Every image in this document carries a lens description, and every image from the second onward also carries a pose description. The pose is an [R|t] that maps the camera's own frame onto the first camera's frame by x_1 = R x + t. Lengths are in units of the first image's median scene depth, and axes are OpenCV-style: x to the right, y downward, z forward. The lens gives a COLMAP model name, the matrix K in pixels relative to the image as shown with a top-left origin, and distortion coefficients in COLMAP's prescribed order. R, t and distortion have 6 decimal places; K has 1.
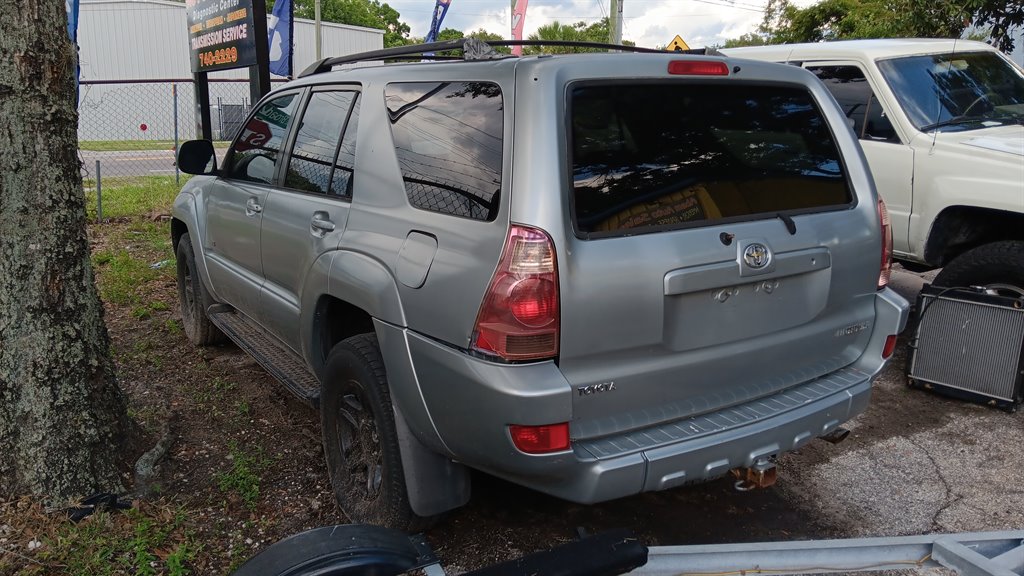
lens RADIAL K [[829.1, 0, 515.2], [0, 829.1, 283.6], [0, 0, 1]] dist [0.006305, -0.004369]
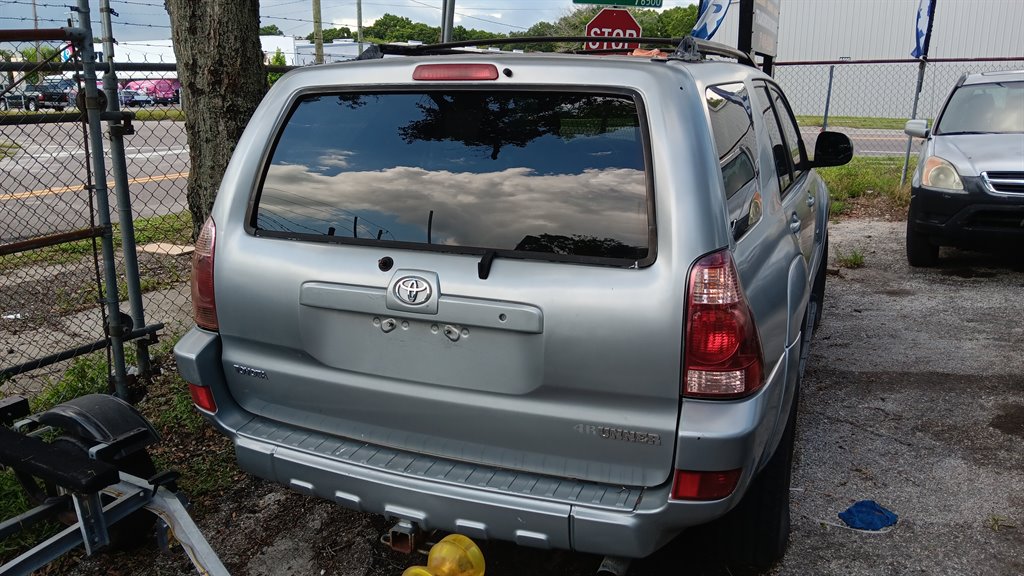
lens RADIAL K [[829.1, 0, 518.4], [0, 829.1, 291.7], [0, 0, 1]] dist [0.006305, -0.004369]
pose [[0.552275, 0.205890, -0.807838, 1.056114], [-0.174191, 0.976133, 0.129697, -0.164259], [0.815261, 0.069090, 0.574958, 0.584022]]
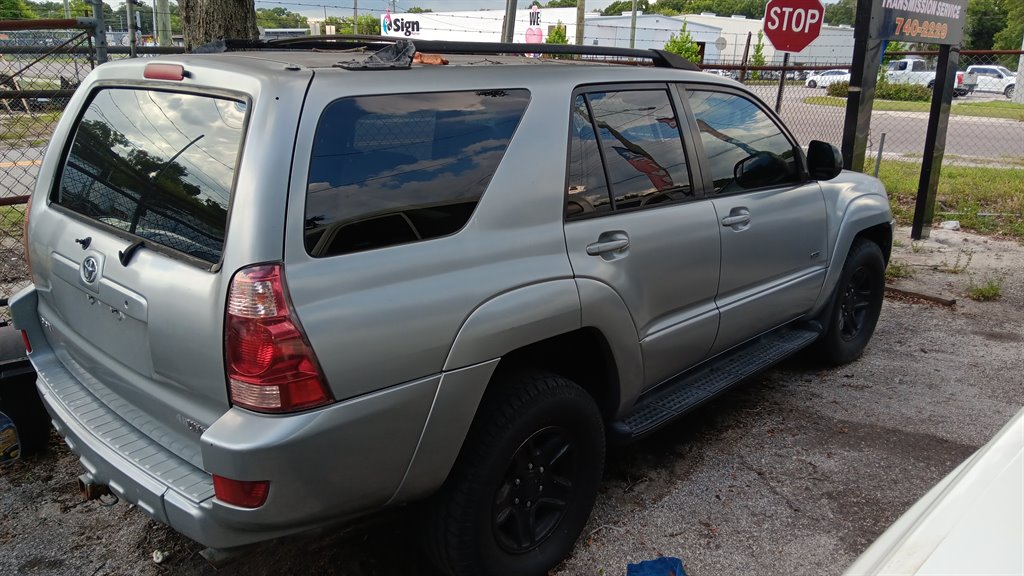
lens RADIAL K [[829.1, 0, 511.8], [0, 829.1, 288.8], [0, 0, 1]] dist [0.006305, -0.004369]
pose [[0.213797, 0.276668, -0.936881, 1.318270], [-0.224974, 0.947221, 0.228383, -0.347658], [0.950620, 0.161946, 0.264756, 1.219993]]
